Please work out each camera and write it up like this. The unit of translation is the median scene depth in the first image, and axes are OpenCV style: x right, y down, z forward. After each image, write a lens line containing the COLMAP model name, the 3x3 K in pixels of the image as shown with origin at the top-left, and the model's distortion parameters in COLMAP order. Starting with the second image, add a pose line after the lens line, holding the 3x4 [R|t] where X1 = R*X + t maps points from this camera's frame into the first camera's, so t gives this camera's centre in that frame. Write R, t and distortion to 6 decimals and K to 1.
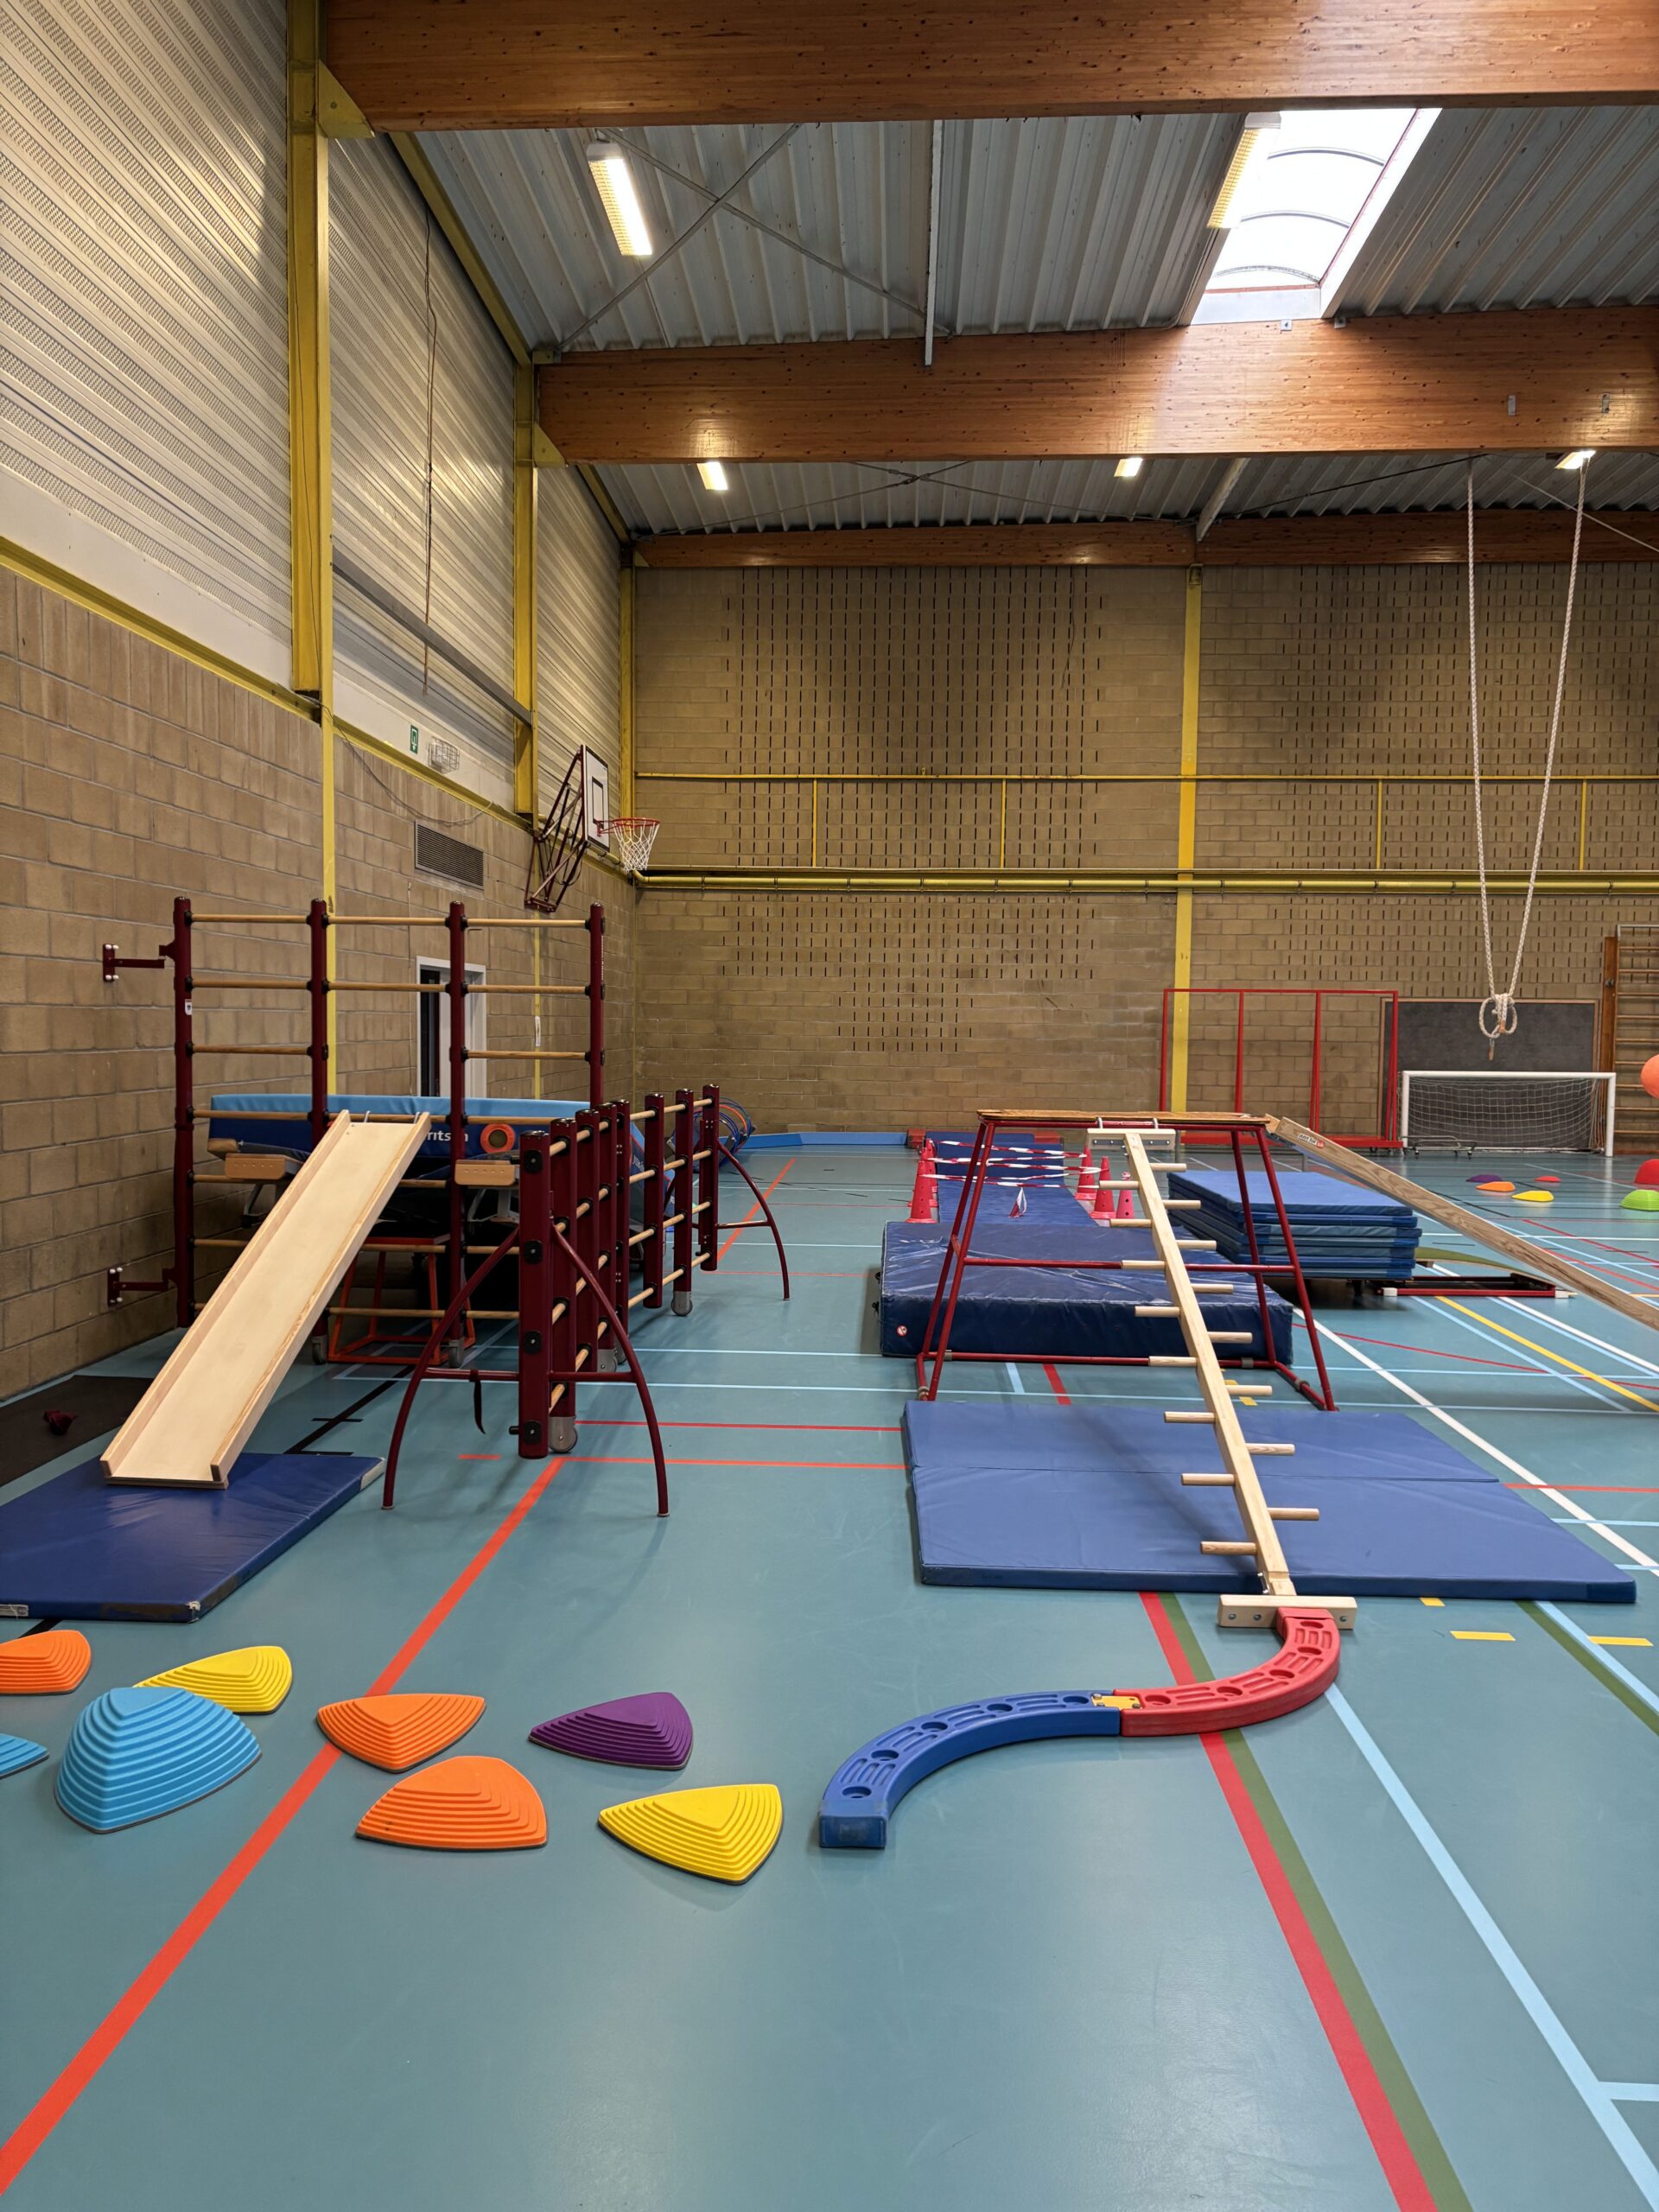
lens RADIAL K [[1661.3, 0, 804.4], [0, 1661.3, 1116.6], [0, 0, 1]] dist [0.053106, -0.053944]
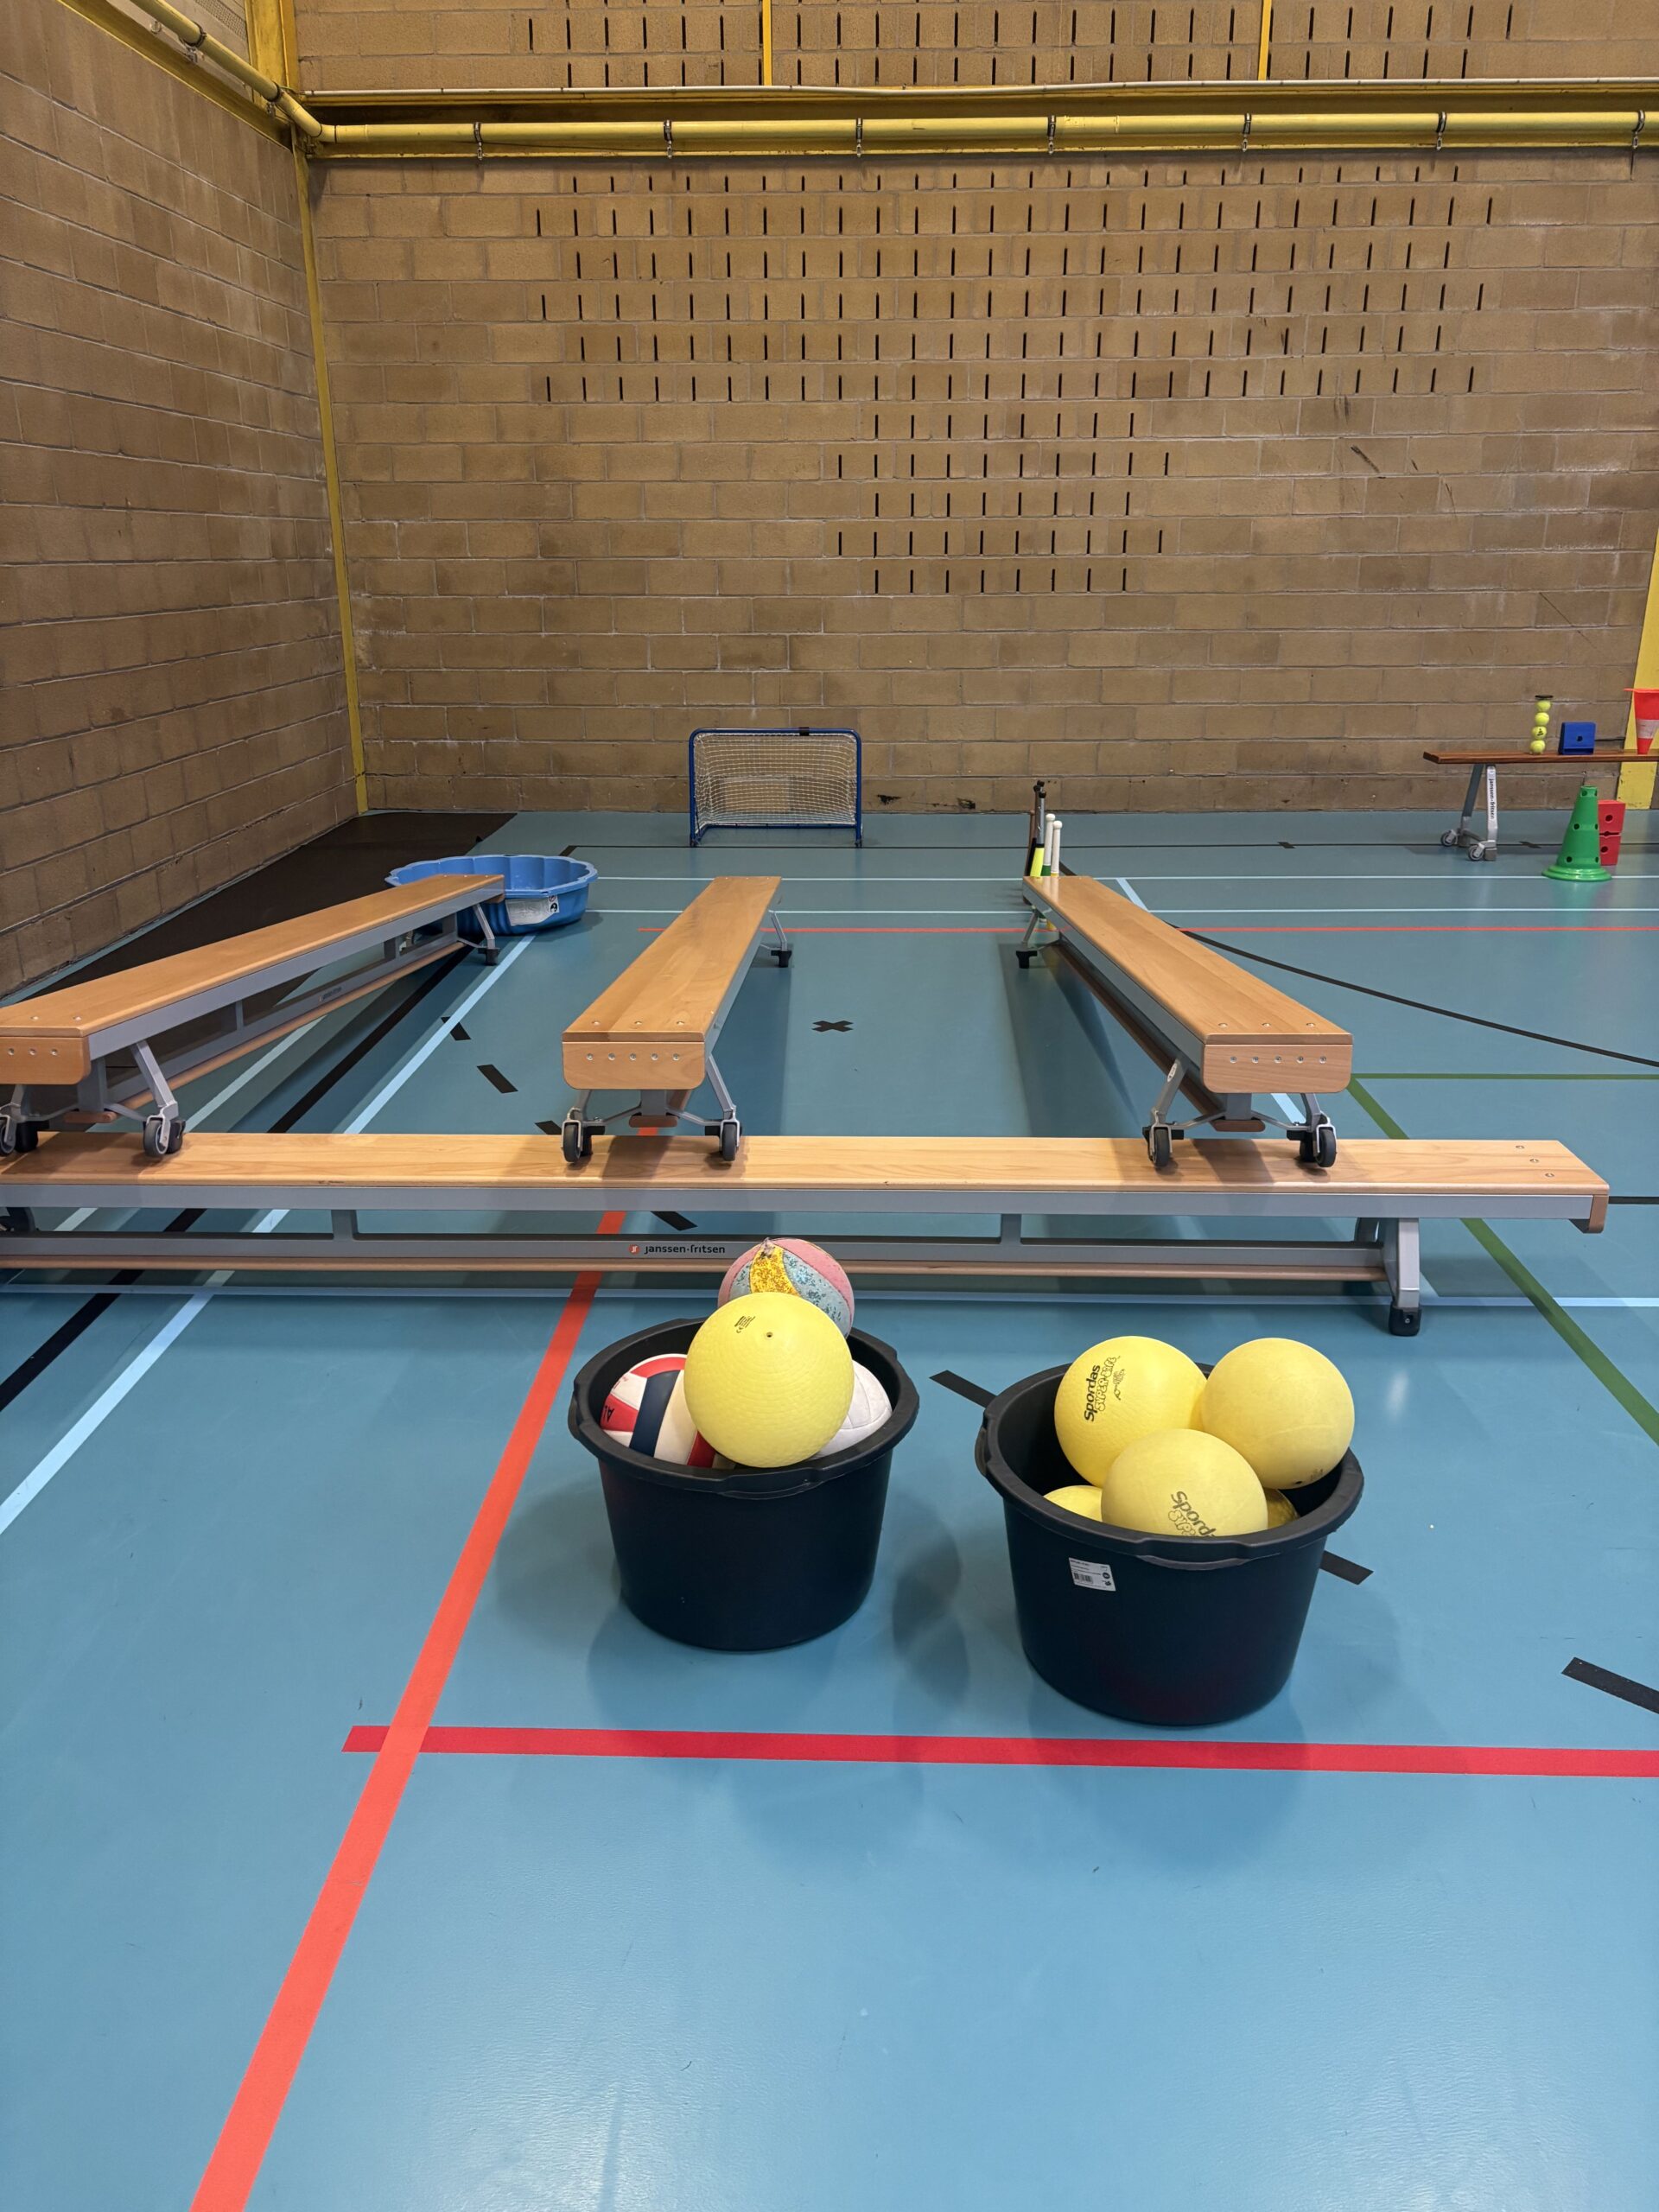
lens RADIAL K [[1661.3, 0, 829.9], [0, 1661.3, 1099.3], [0, 0, 1]] dist [0.053106, -0.053944]
pose [[0.999516, -0.024448, 0.019220, 0.007180], [0.018672, 0.966021, 0.257788, -0.025841], [-0.024870, -0.257305, 0.966010, 0.572734]]
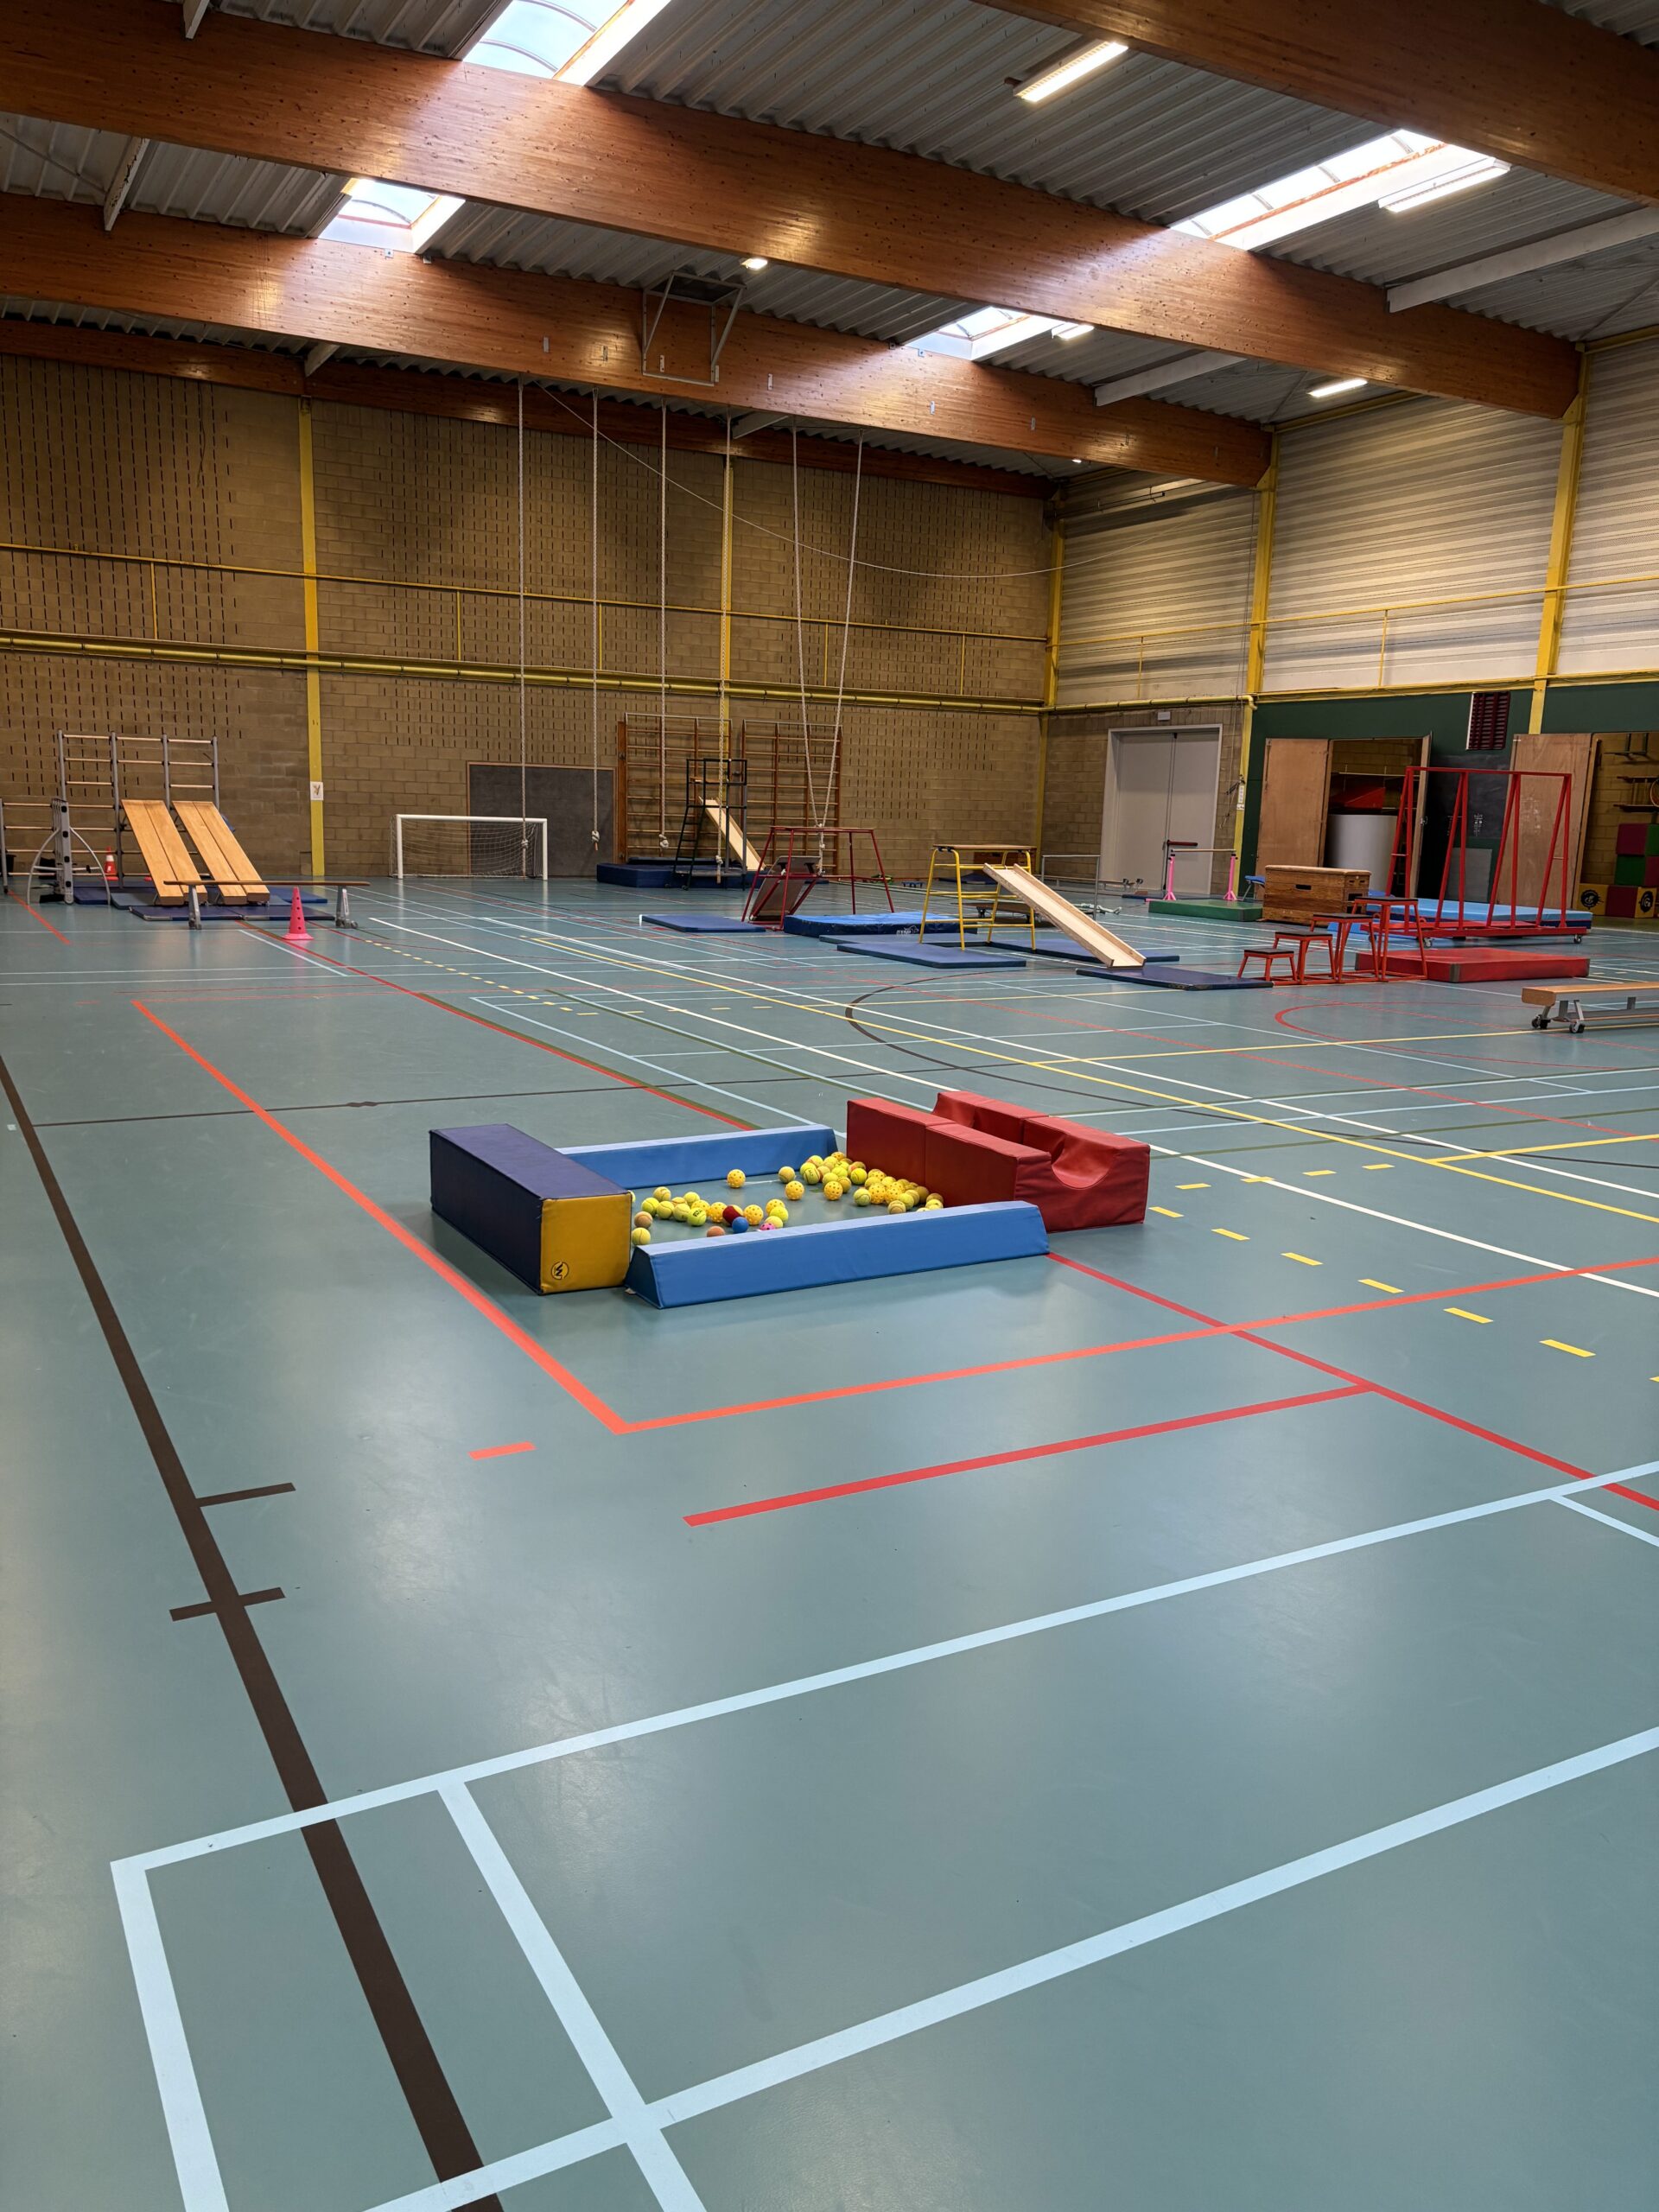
lens RADIAL K [[1661.3, 0, 819.4], [0, 1661.3, 1123.3], [0, 0, 1]] dist [0.053106, -0.053944]
pose [[0.845958, -0.089597, 0.525669, -0.139626], [0.012909, 0.988935, 0.147784, 0.020710], [-0.533093, -0.118233, 0.837754, -0.290632]]
